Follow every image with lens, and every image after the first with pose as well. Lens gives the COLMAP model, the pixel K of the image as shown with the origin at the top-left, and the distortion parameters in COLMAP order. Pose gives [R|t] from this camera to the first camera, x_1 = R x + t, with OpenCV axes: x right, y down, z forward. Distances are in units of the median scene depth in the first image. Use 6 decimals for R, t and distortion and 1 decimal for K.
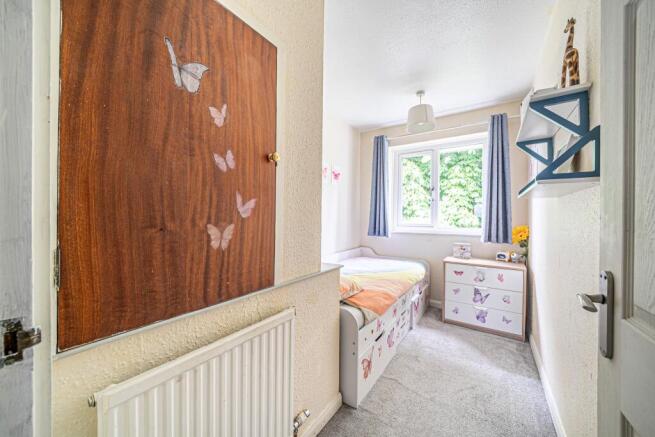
lens RADIAL K [[242.9, 0, 328.7], [0, 242.9, 217.3], [0, 0, 1]] dist [-0.000933, -0.000259]
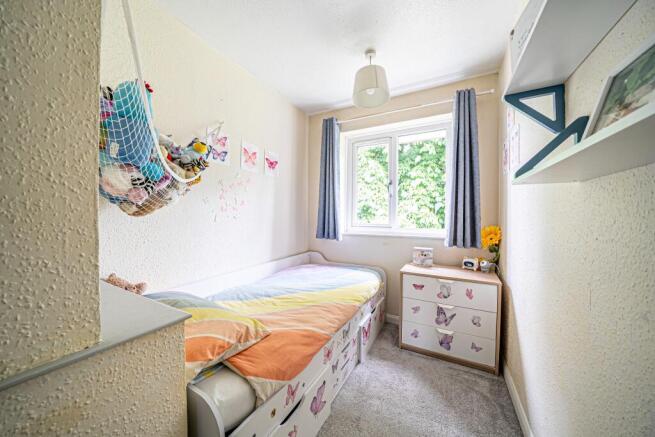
lens RADIAL K [[226.9, 0, 327.2], [0, 226.9, 218.3], [0, 0, 1]] dist [-0.012552, 0.000436]
pose [[0.995198, -0.002914, 0.097837, 0.166082], [0.002140, 0.999966, 0.008020, 0.000042], [-0.097857, -0.007772, 0.995170, 0.295129]]
